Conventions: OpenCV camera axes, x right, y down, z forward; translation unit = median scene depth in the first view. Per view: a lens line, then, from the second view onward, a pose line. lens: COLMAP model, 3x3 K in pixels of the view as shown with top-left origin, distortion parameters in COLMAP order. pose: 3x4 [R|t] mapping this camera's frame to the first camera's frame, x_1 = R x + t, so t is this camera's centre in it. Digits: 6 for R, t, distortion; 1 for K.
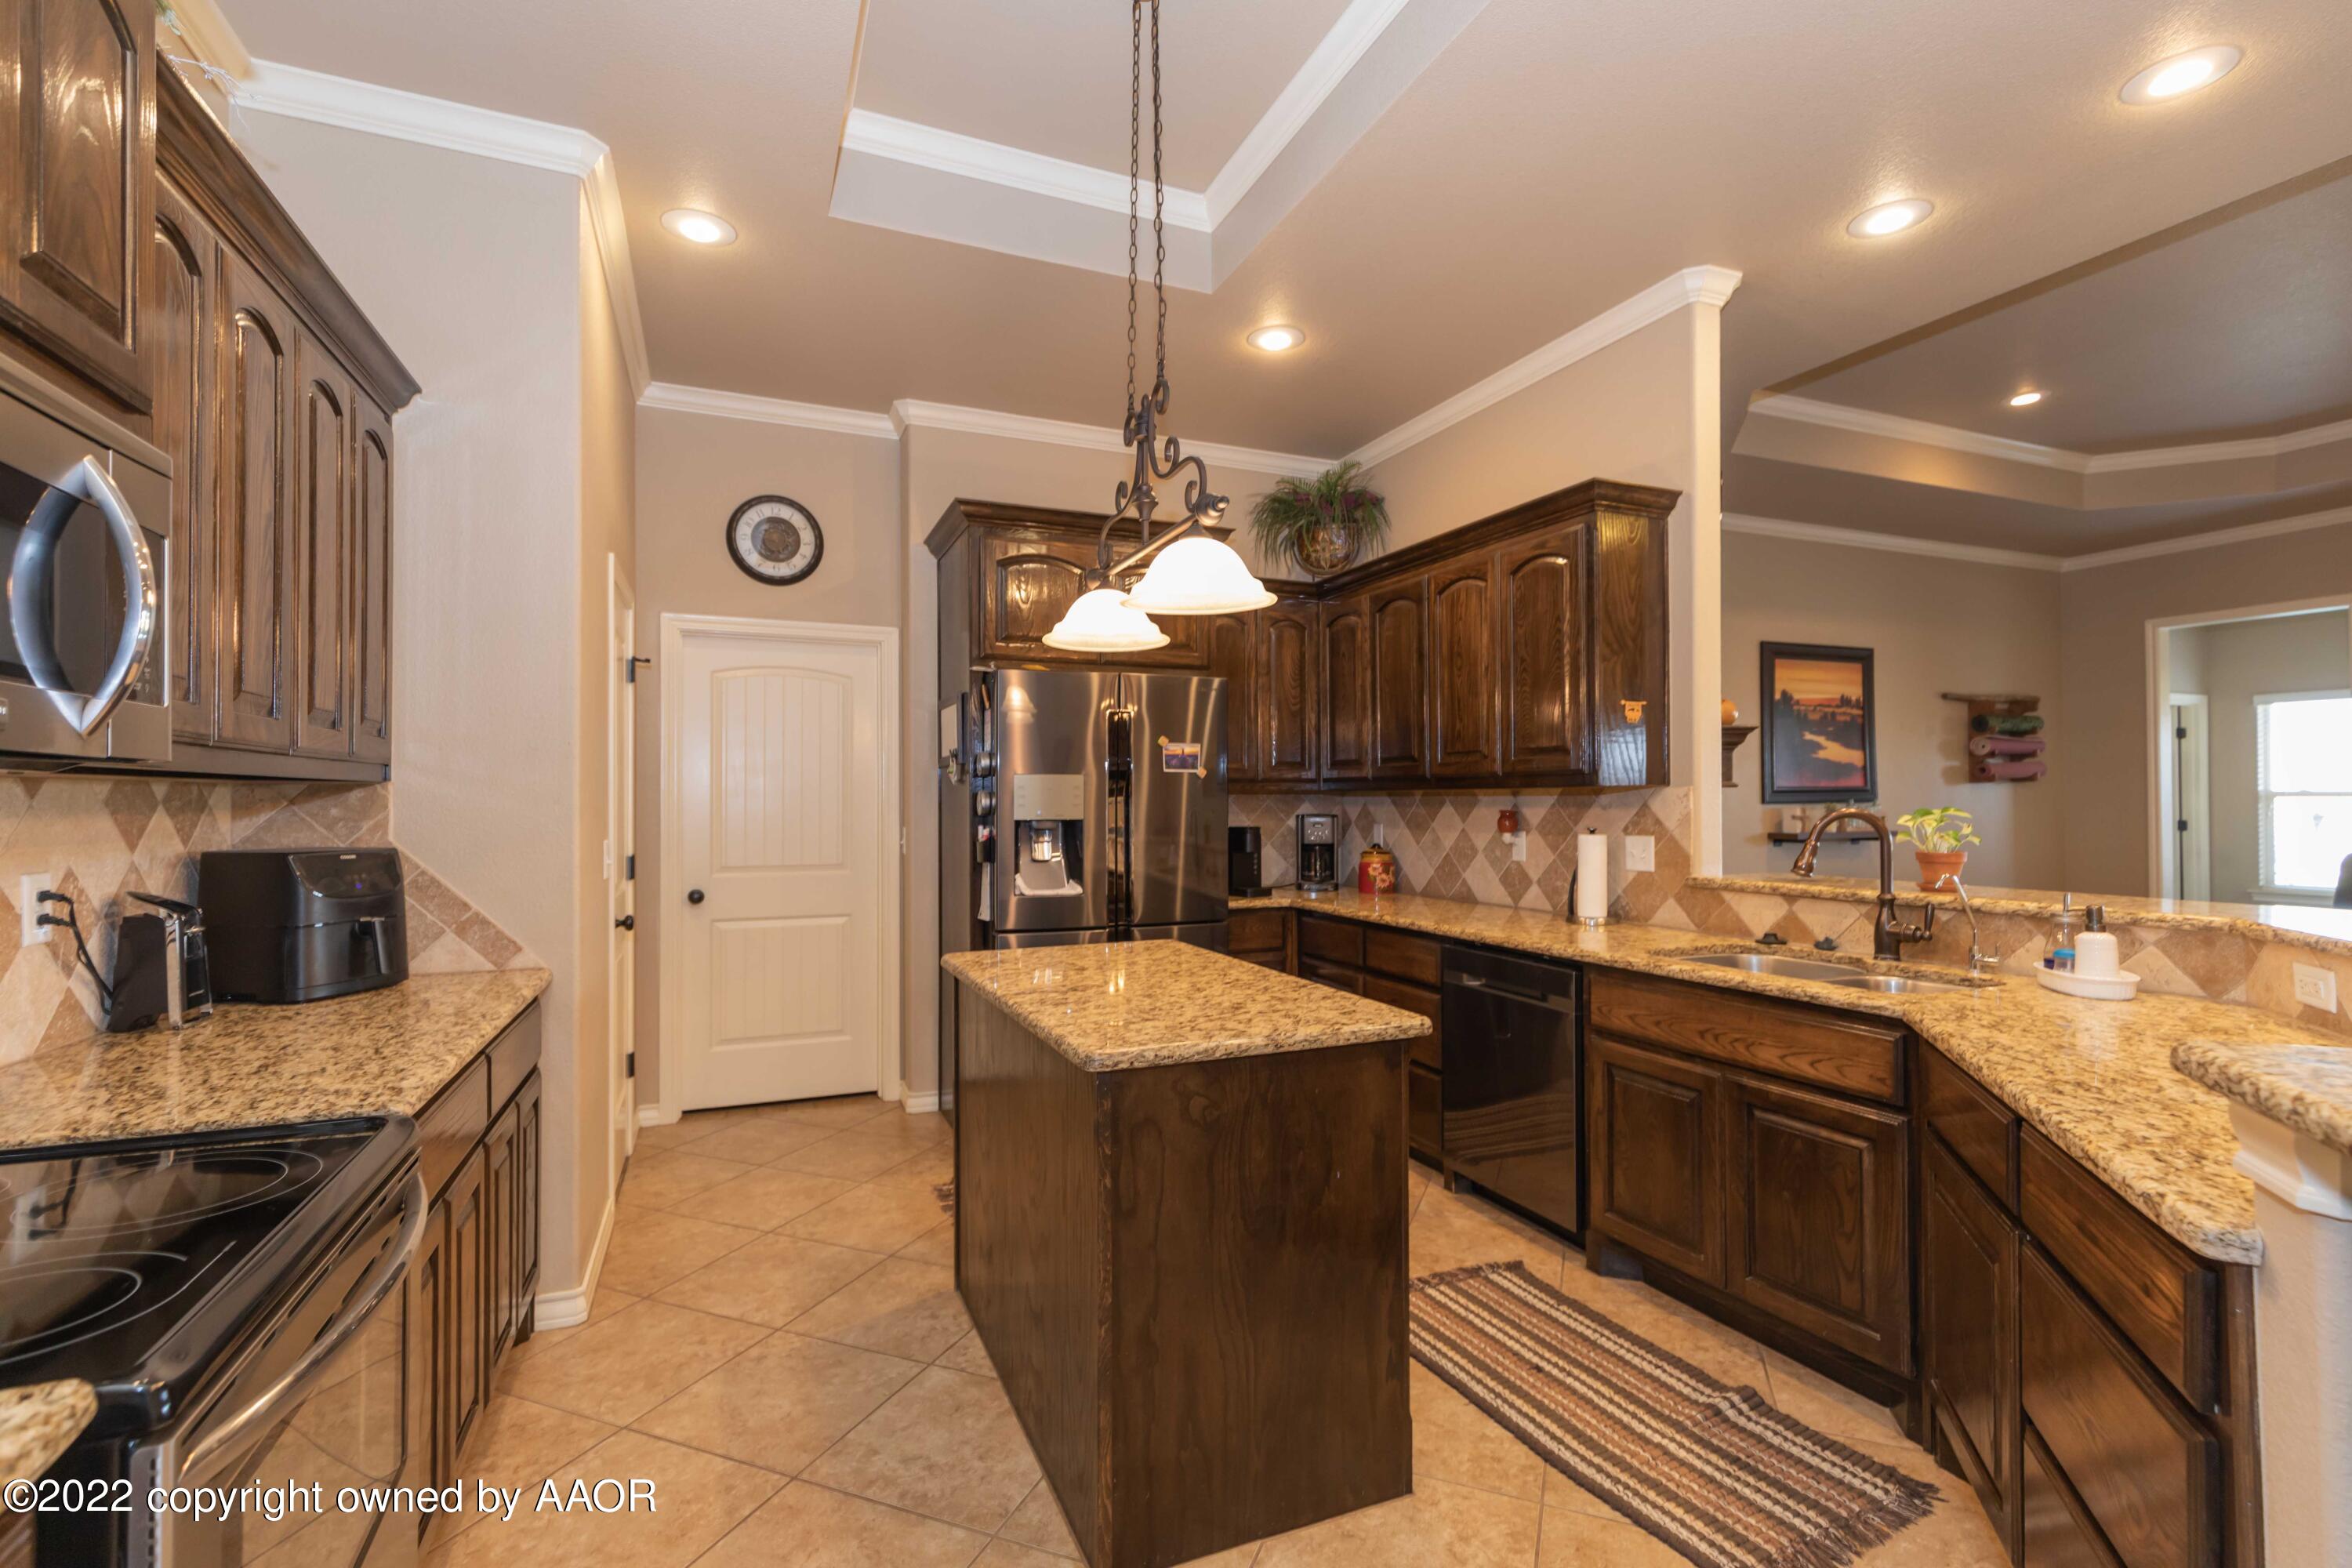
lens RADIAL K [[1070.6, 0, 1187.6], [0, 1070.6, 779.1], [0, 0, 1]] dist [0.000834, -0.000155]
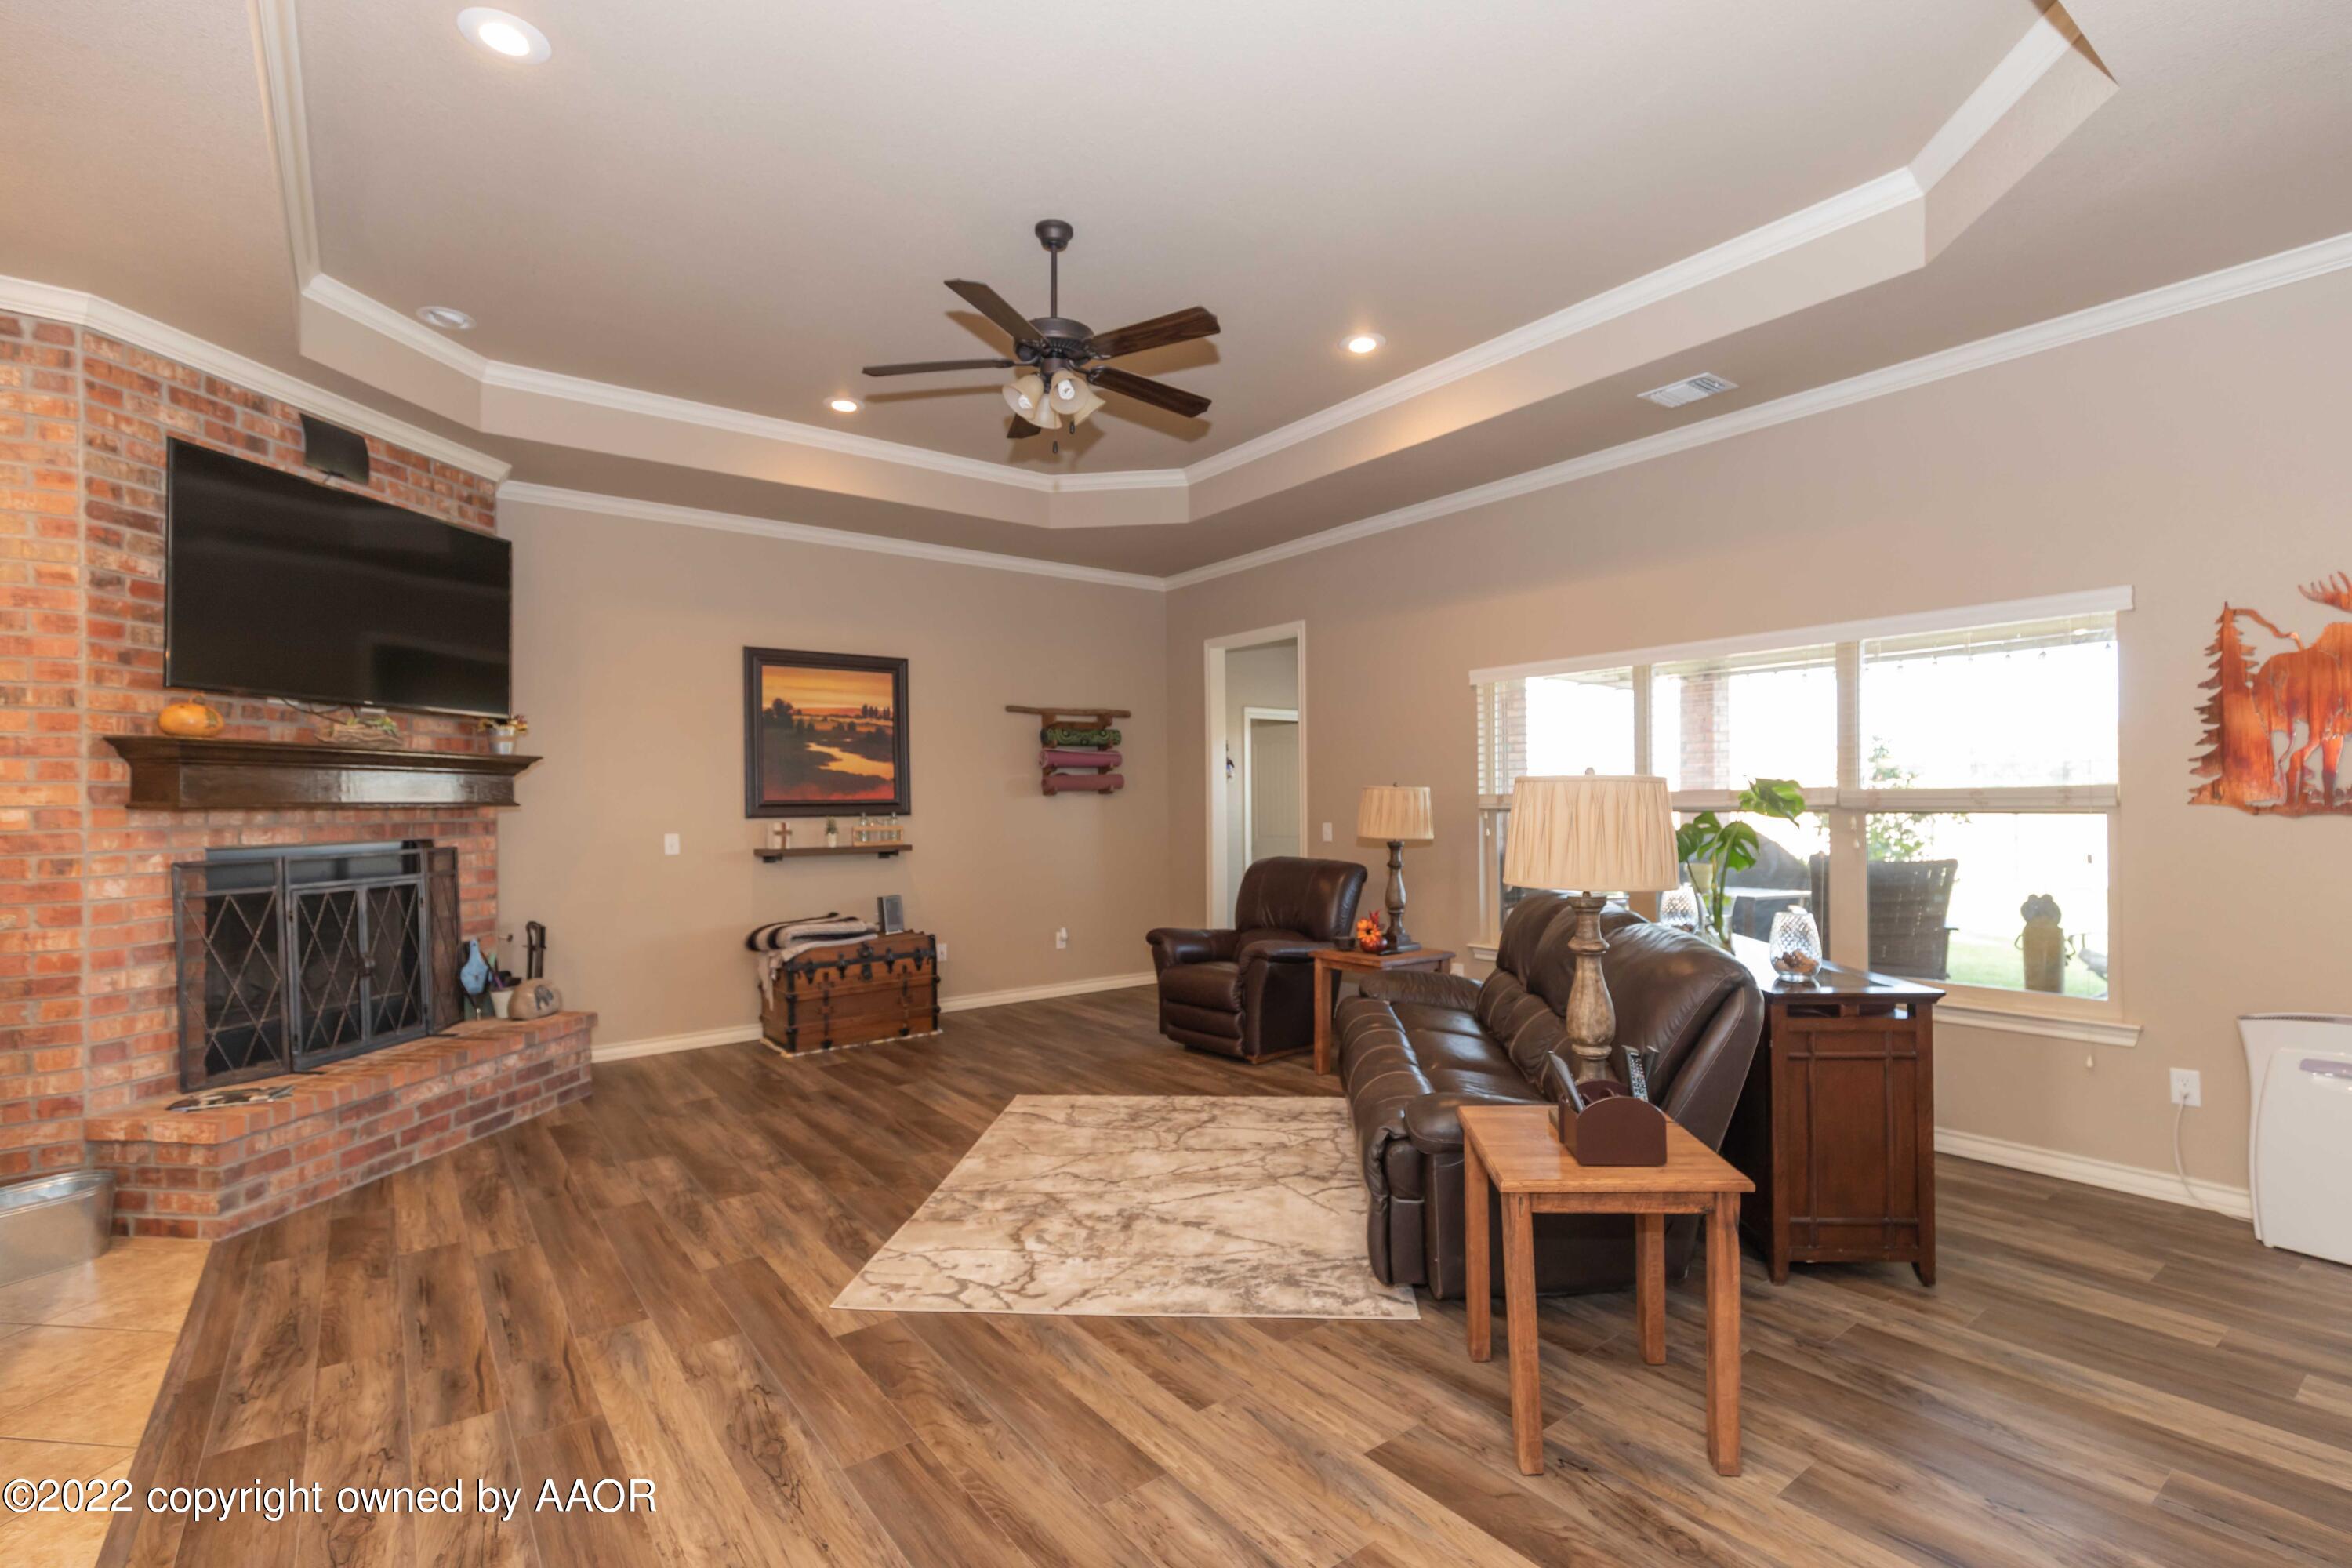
lens RADIAL K [[1070.6, 0, 1187.6], [0, 1070.6, 779.1], [0, 0, 1]] dist [0.000834, -0.000155]
pose [[0.968702, 0.004119, 0.248191, 0.653415], [-0.005370, 0.999976, 0.004362, -0.017405], [-0.248167, -0.005558, 0.968701, -0.012360]]
